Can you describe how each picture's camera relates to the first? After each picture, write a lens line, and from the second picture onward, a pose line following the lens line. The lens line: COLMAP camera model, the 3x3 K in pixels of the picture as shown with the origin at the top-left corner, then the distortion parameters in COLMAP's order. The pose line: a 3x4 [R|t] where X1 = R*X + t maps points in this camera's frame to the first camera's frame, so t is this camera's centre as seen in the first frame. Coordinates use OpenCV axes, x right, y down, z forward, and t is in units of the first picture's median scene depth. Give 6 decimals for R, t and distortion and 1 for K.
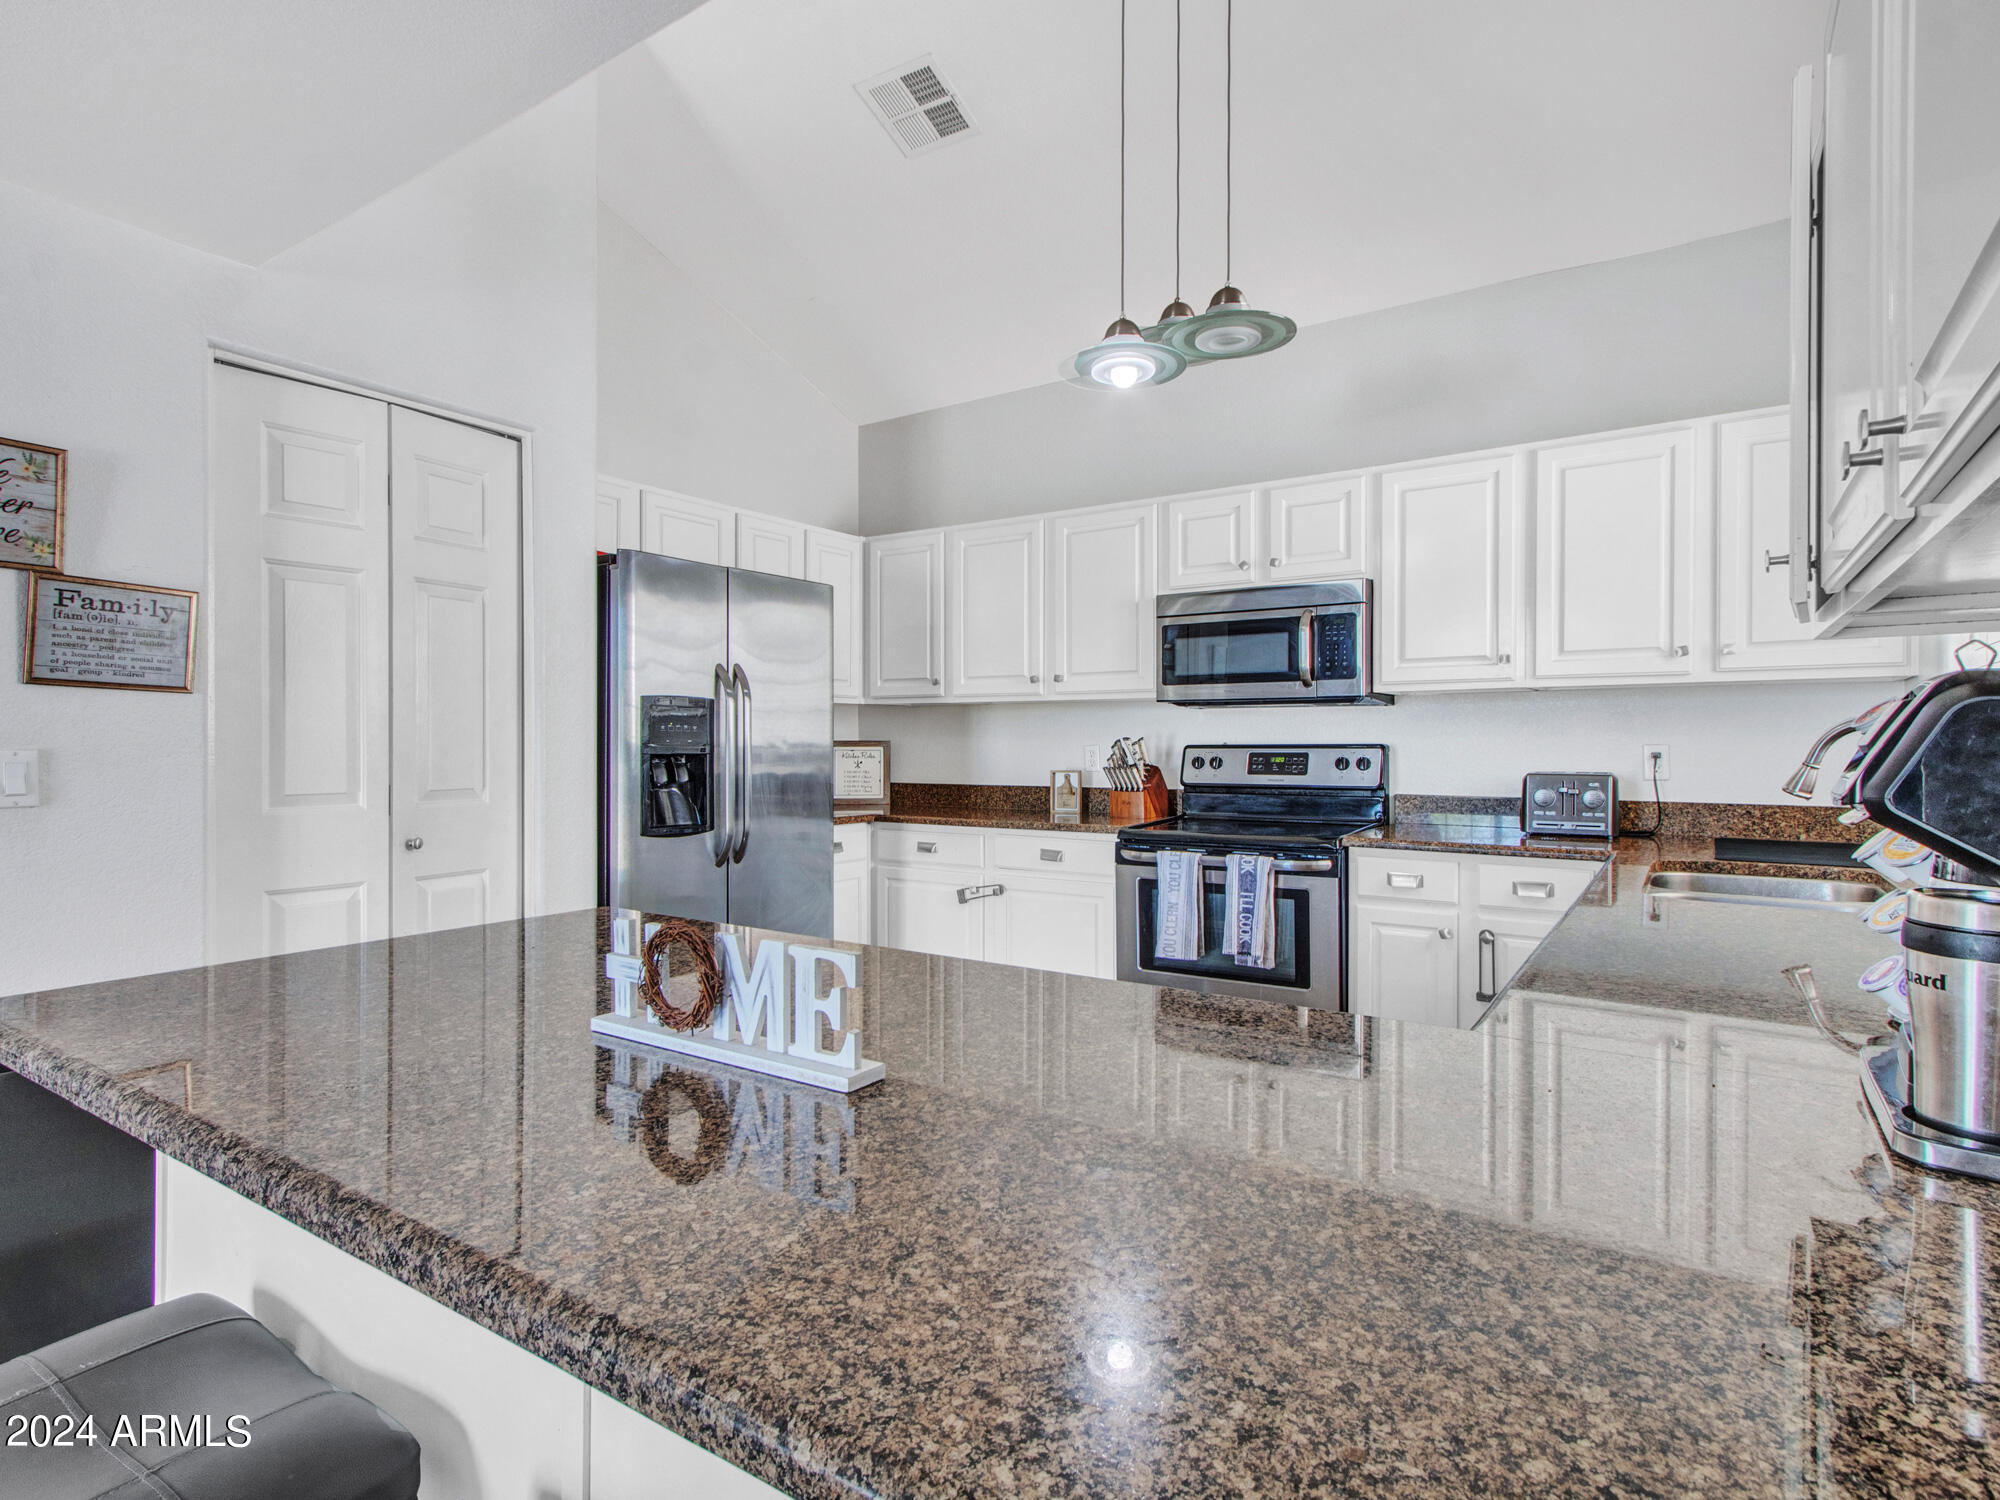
lens RADIAL K [[1088.1, 0, 1001.1], [0, 1088.1, 748.4], [0, 0, 1]] dist [0.004085, 0.000514]
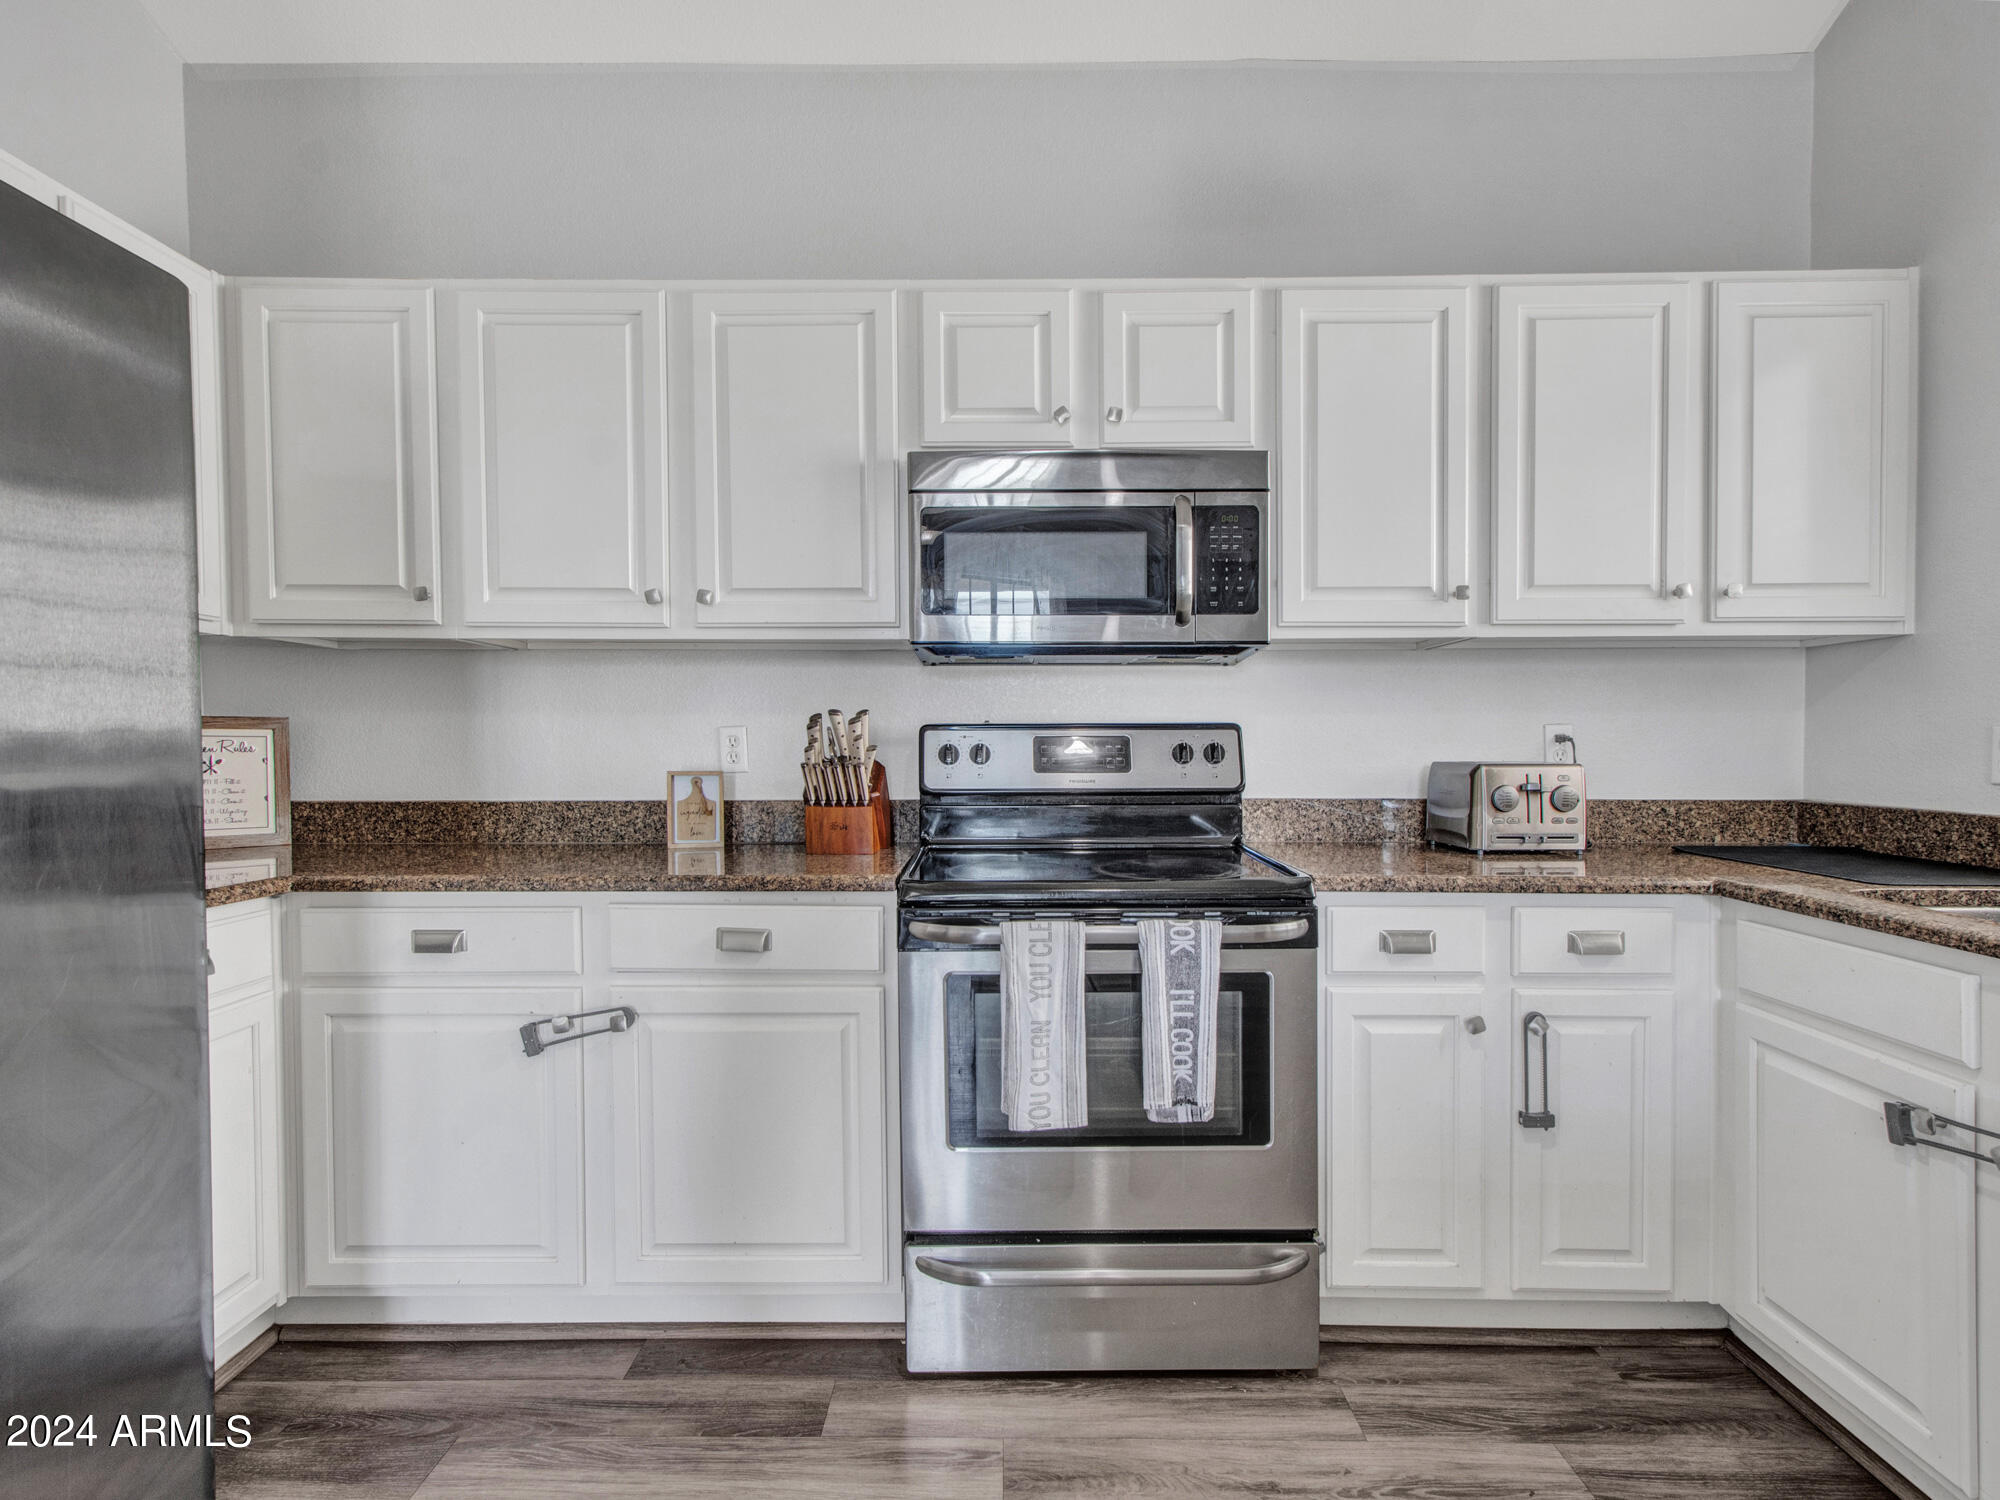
lens RADIAL K [[1088.1, 0, 974.1], [0, 1088.1, 777.8], [0, 0, 1]] dist [0.004085, 0.000514]
pose [[0.843986, -0.017378, 0.536083, -0.133924], [0.004093, 0.999655, 0.025961, 0.011257], [-0.536349, -0.019717, 0.843766, 0.533049]]
